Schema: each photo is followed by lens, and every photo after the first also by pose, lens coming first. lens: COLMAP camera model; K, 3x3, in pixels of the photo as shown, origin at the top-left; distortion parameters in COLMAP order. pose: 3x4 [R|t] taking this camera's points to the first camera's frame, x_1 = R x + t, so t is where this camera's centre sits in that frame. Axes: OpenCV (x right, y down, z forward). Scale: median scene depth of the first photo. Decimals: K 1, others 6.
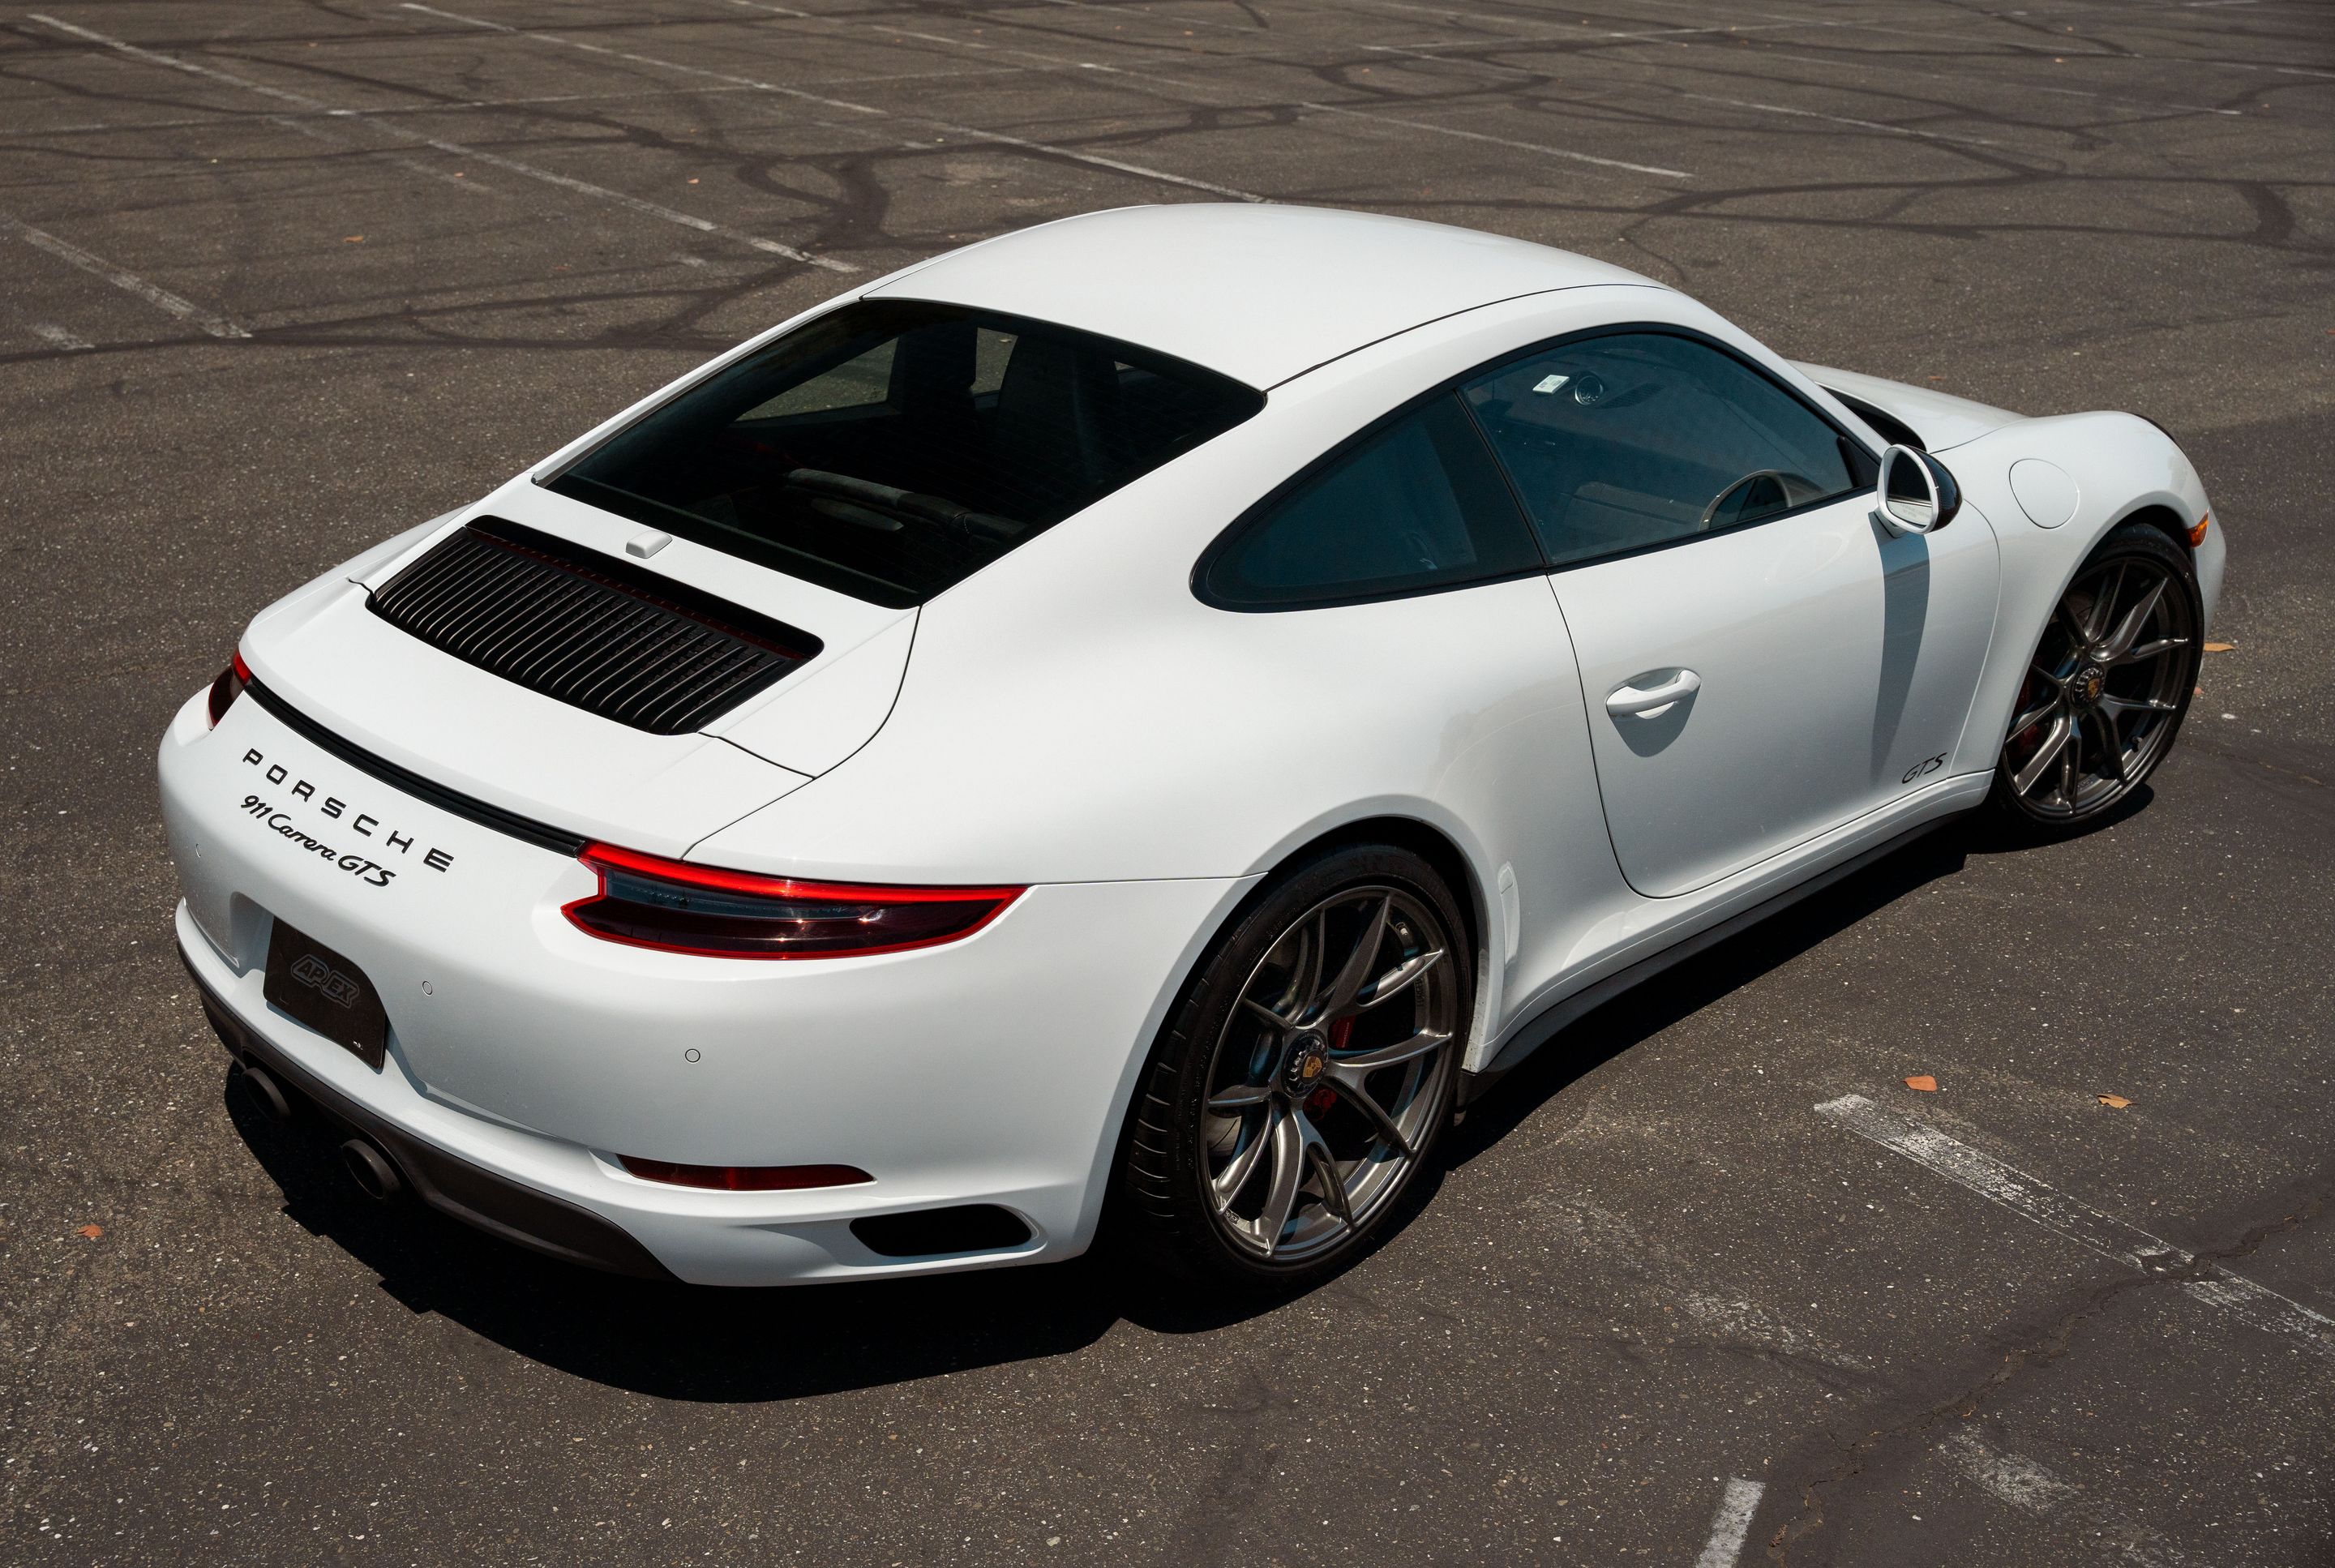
lens RADIAL K [[2661.2, 0, 1072.6], [0, 2661.2, 858.1], [0, 0, 1]] dist [0.046343, 0.000000]
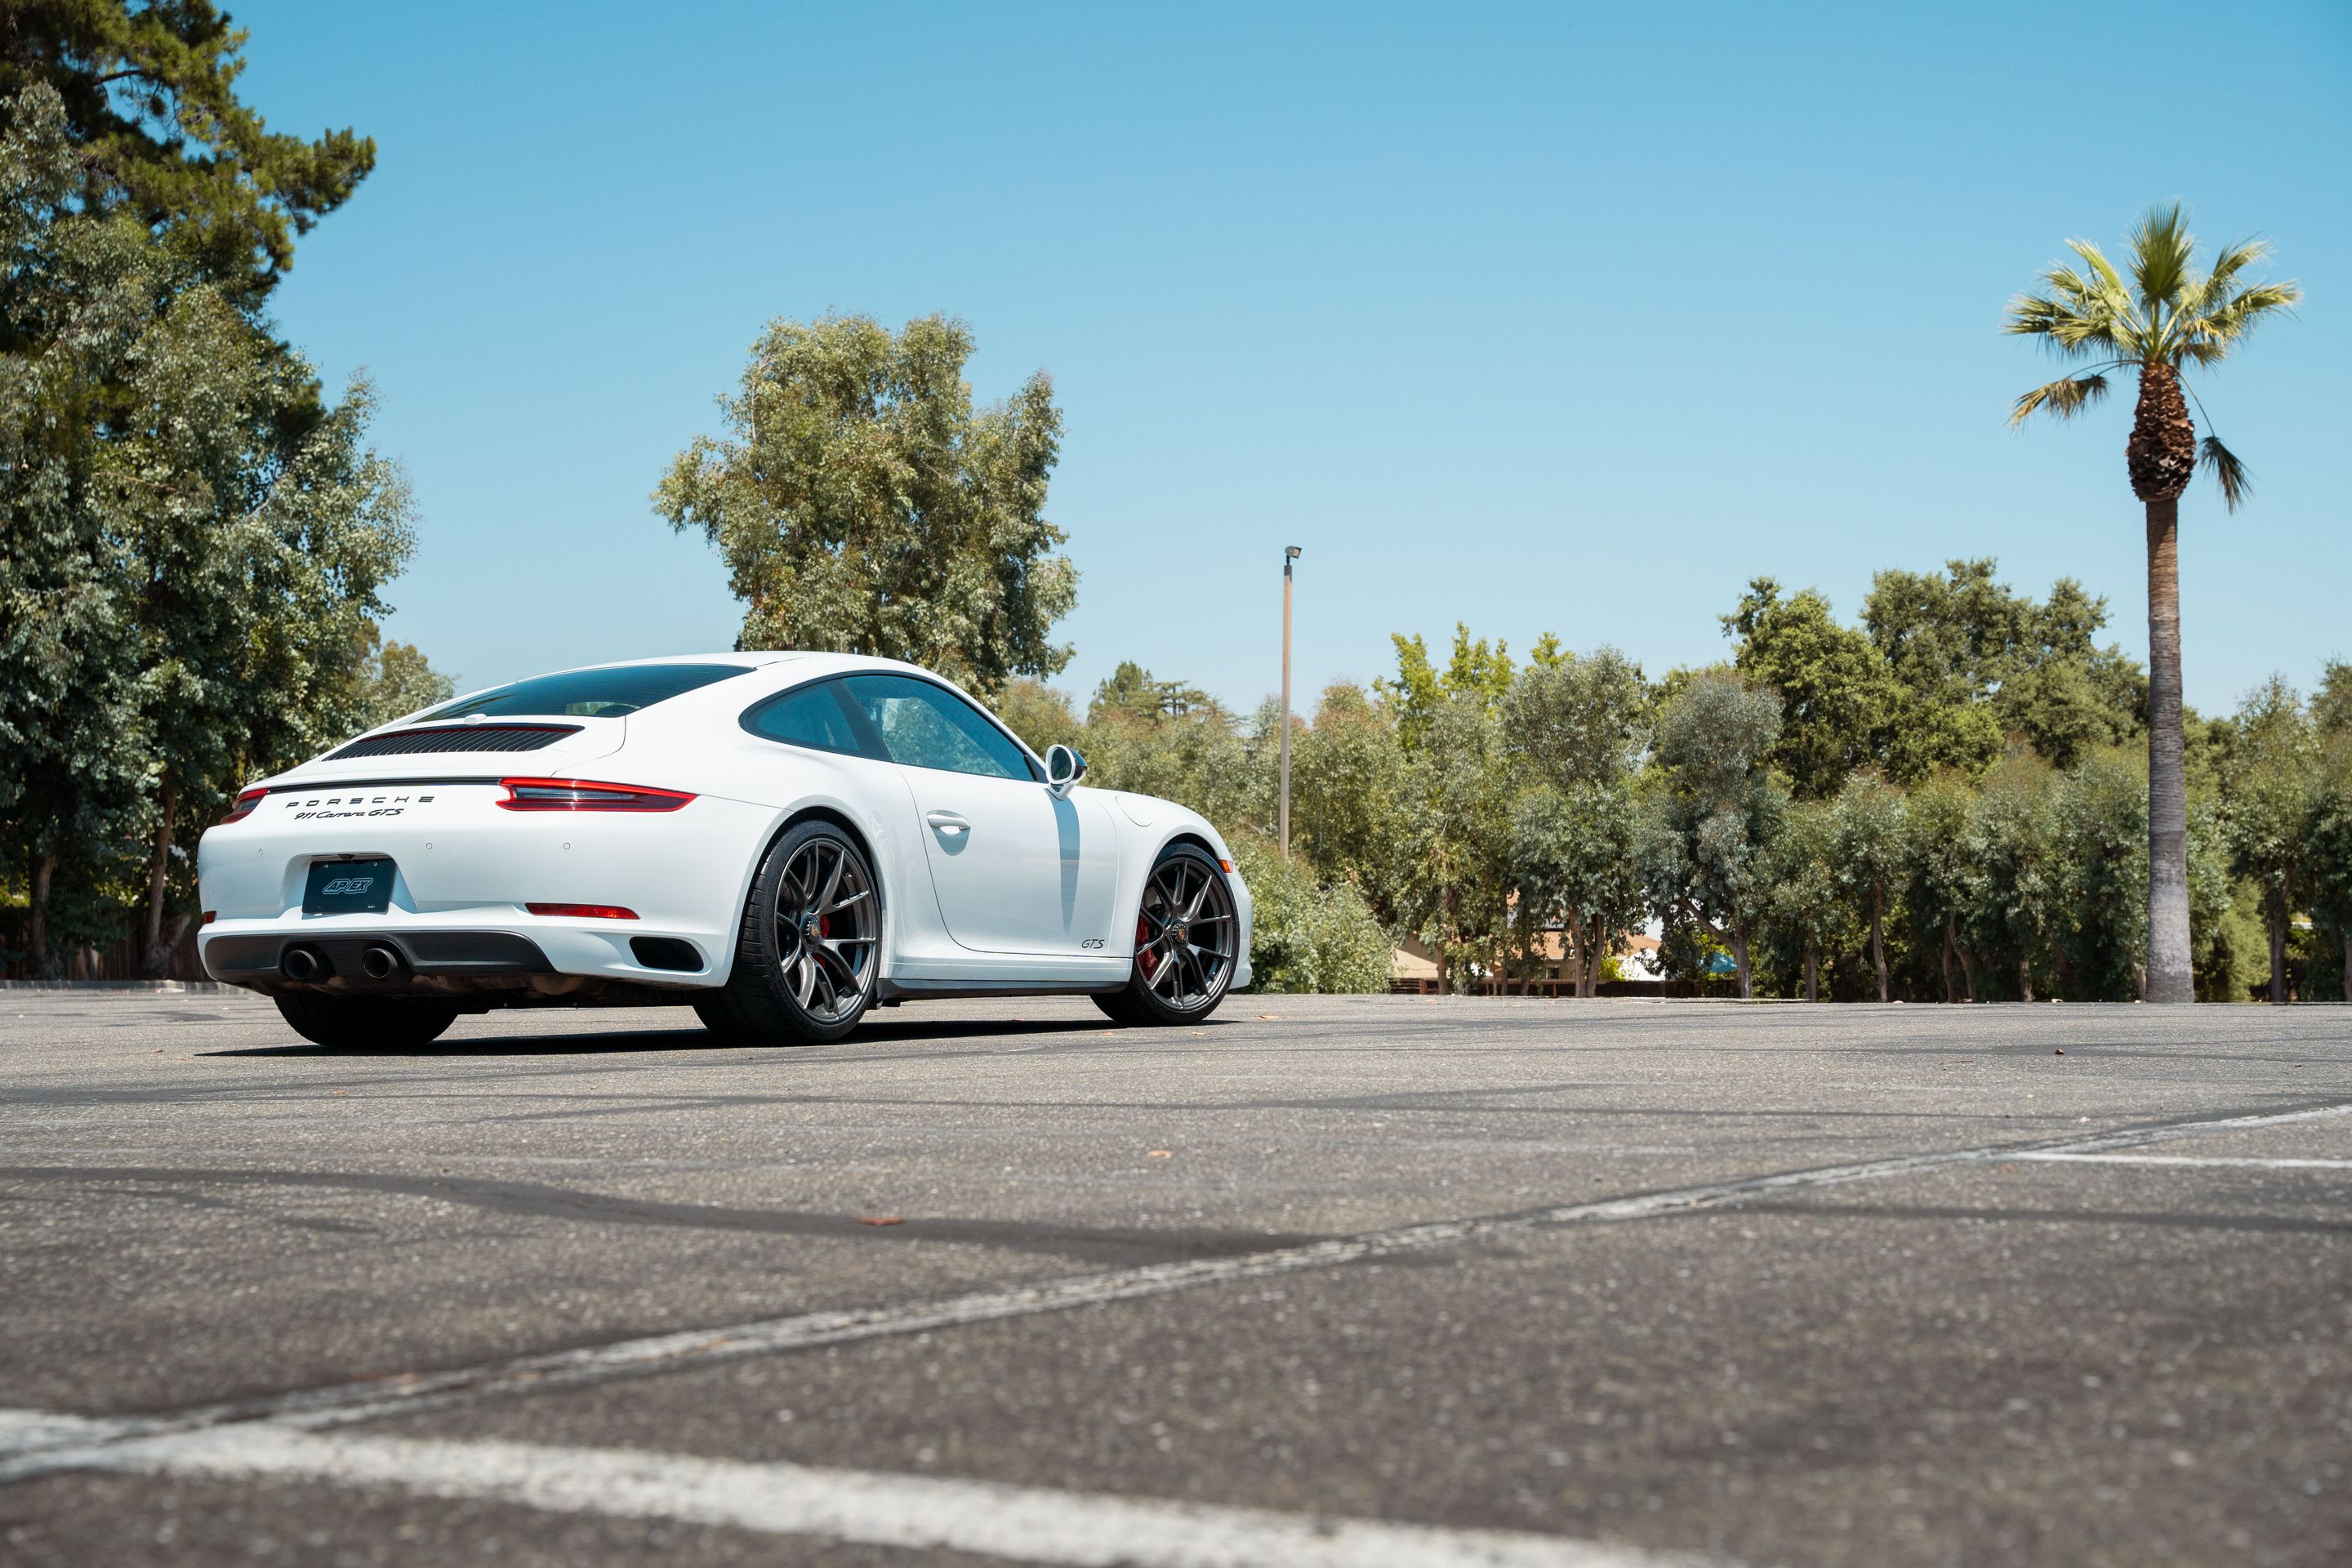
lens RADIAL K [[3876.6, 0, 1140.6], [0, 3876.6, 789.1], [0, 0, 1]] dist [0.196955, 0.000000]
pose [[0.955381, -0.011681, 0.295146, -0.565509], [0.139508, 0.898590, -0.416021, 1.282595], [-0.260356, 0.438634, 0.860125, -1.749340]]
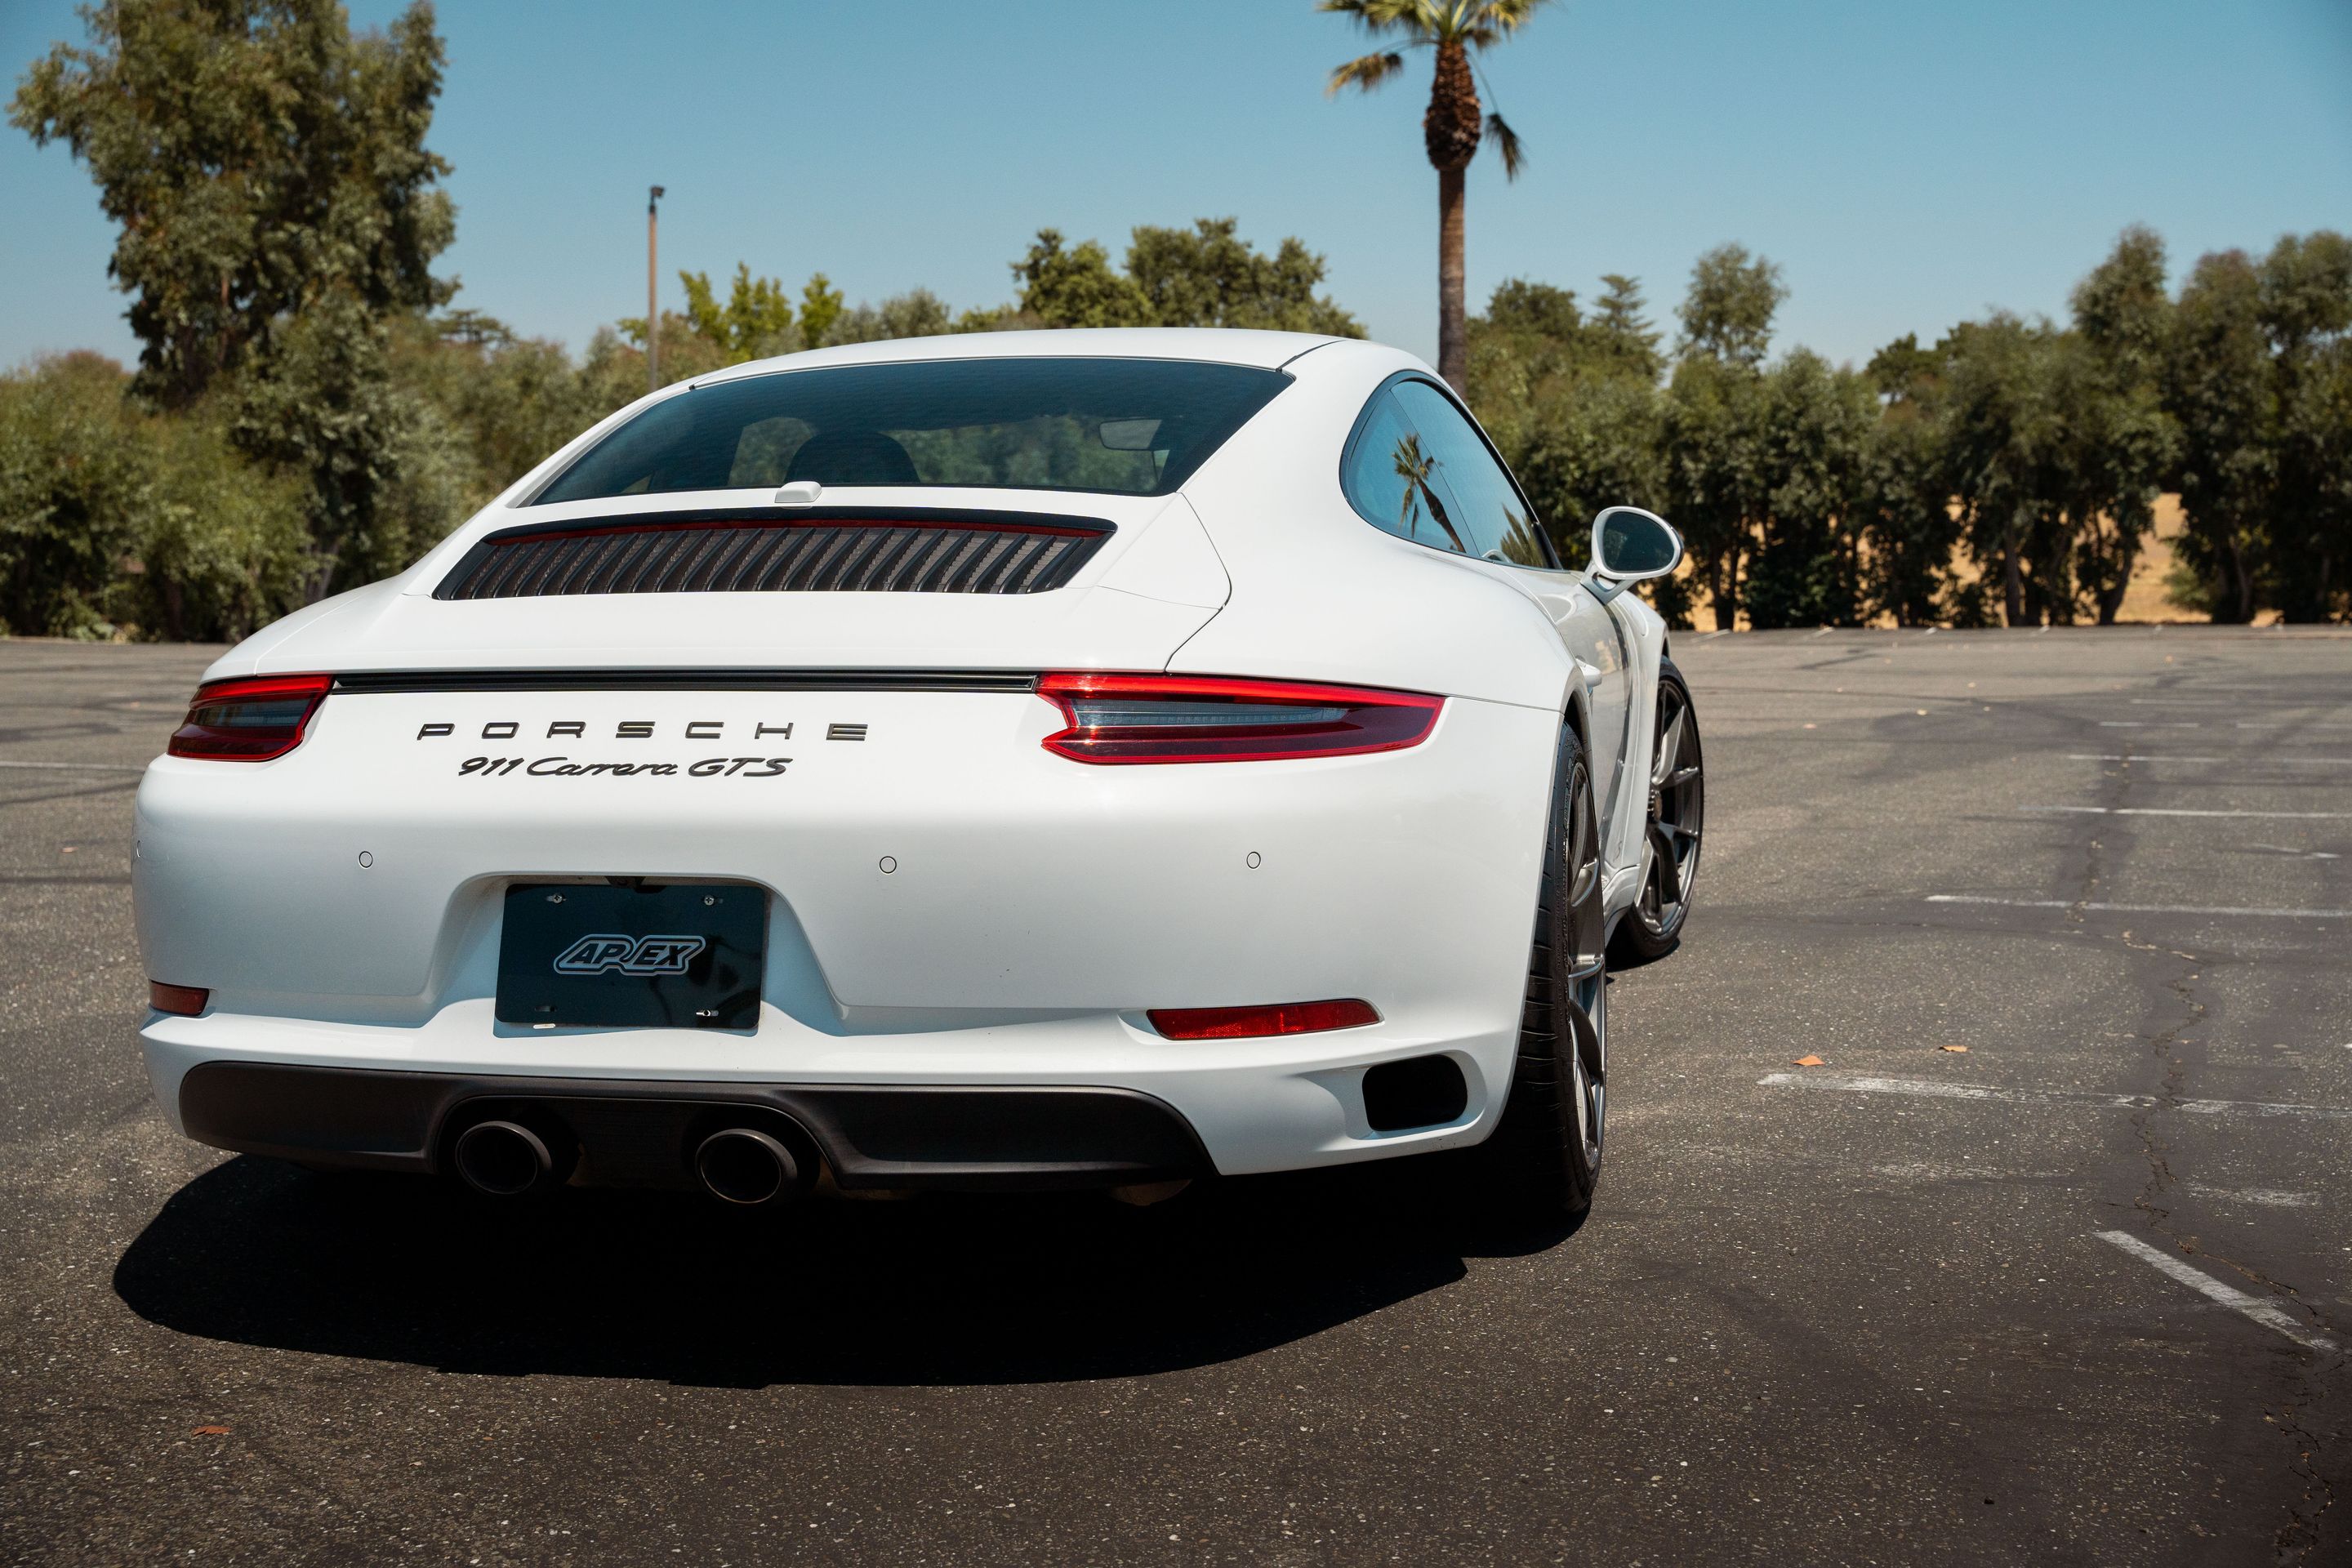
lens RADIAL K [[3010.5, 0, 1158.2], [0, 3010.5, 794.2], [0, 0, 1]] dist [0.084374, 0.000000]
pose [[0.841142, -0.073126, 0.535848, -0.603997], [0.236919, 0.940506, -0.243552, 0.249021], [-0.486159, 0.331814, 0.808424, 0.166978]]
